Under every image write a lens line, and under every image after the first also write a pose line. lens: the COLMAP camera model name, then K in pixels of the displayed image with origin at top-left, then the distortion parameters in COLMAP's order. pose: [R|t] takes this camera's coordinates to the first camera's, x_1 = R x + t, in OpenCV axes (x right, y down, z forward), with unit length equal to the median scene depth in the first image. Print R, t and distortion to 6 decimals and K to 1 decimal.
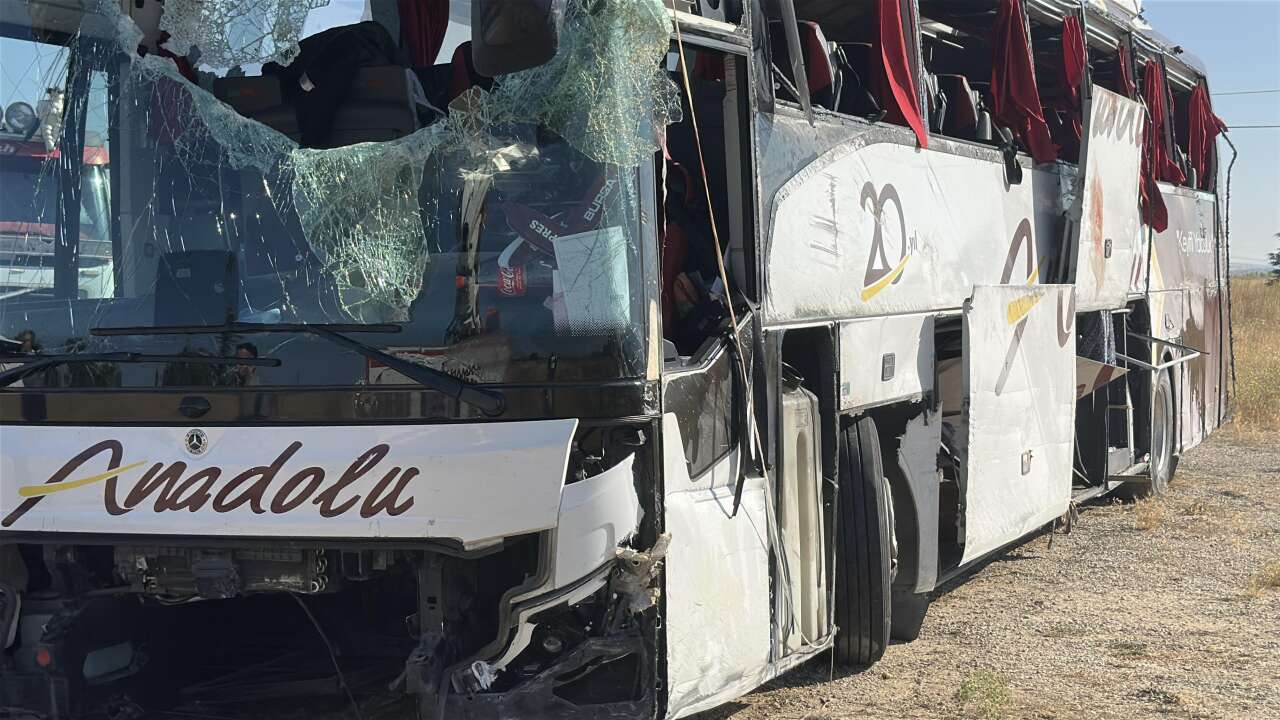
lens RADIAL K [[2113.5, 0, 640.0], [0, 2113.5, 360.0], [0, 0, 1]] dist [0.199471, -0.157004]
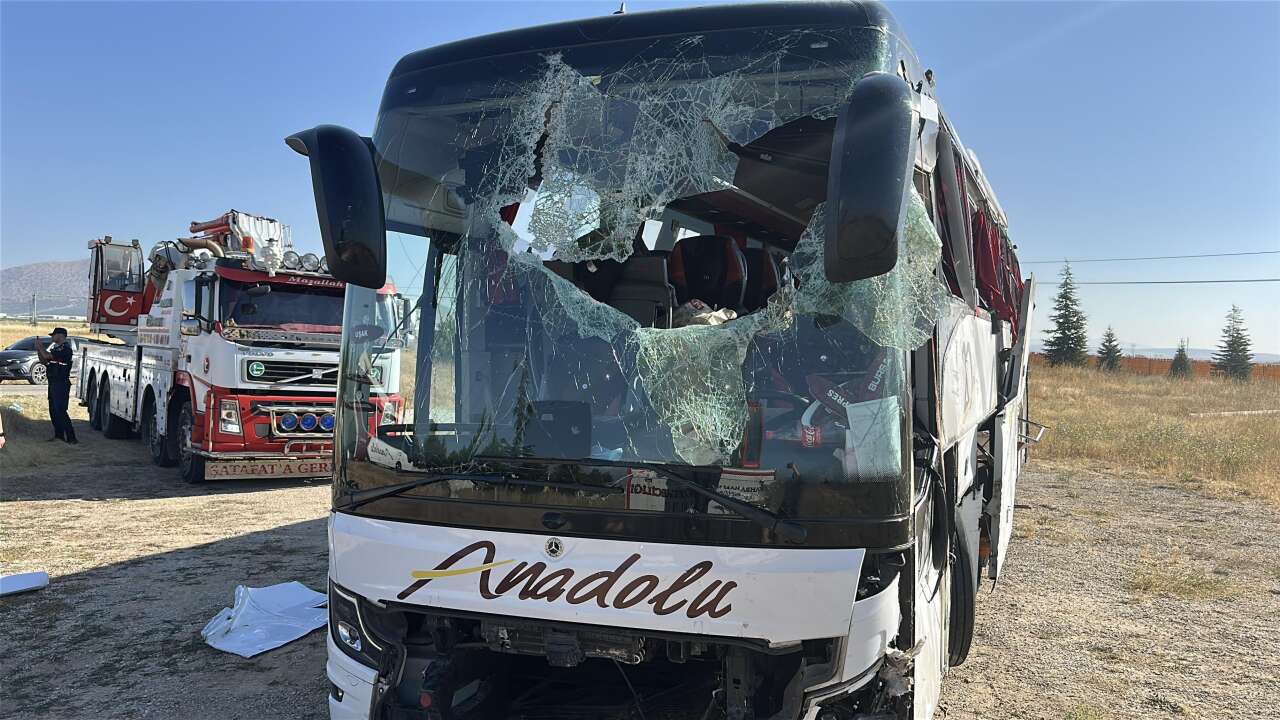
lens RADIAL K [[1052.6, 0, 640.0], [0, 1052.6, 360.0], [0, 0, 1]] dist [0.129847, 0.000836]
pose [[0.999372, 0.029288, 0.019932, -0.174285], [-0.028839, 0.999333, -0.022410, -0.064667], [-0.020575, 0.021822, 0.999550, 0.351653]]
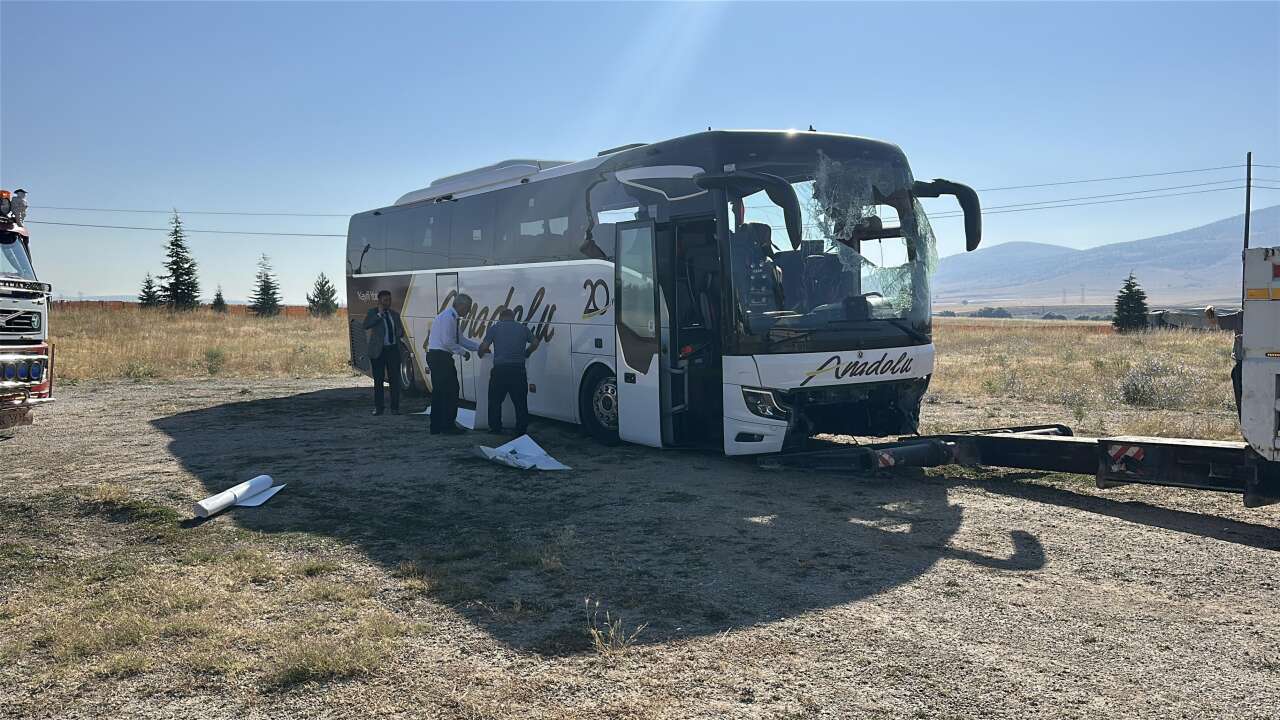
lens RADIAL K [[1052.6, 0, 640.0], [0, 1052.6, 360.0], [0, 0, 1]] dist [0.129847, 0.000836]
pose [[0.590572, -0.042590, 0.805860, -1.757398], [0.033190, 0.999043, 0.028476, -0.011635], [-0.806302, 0.009930, 0.591421, 0.309023]]
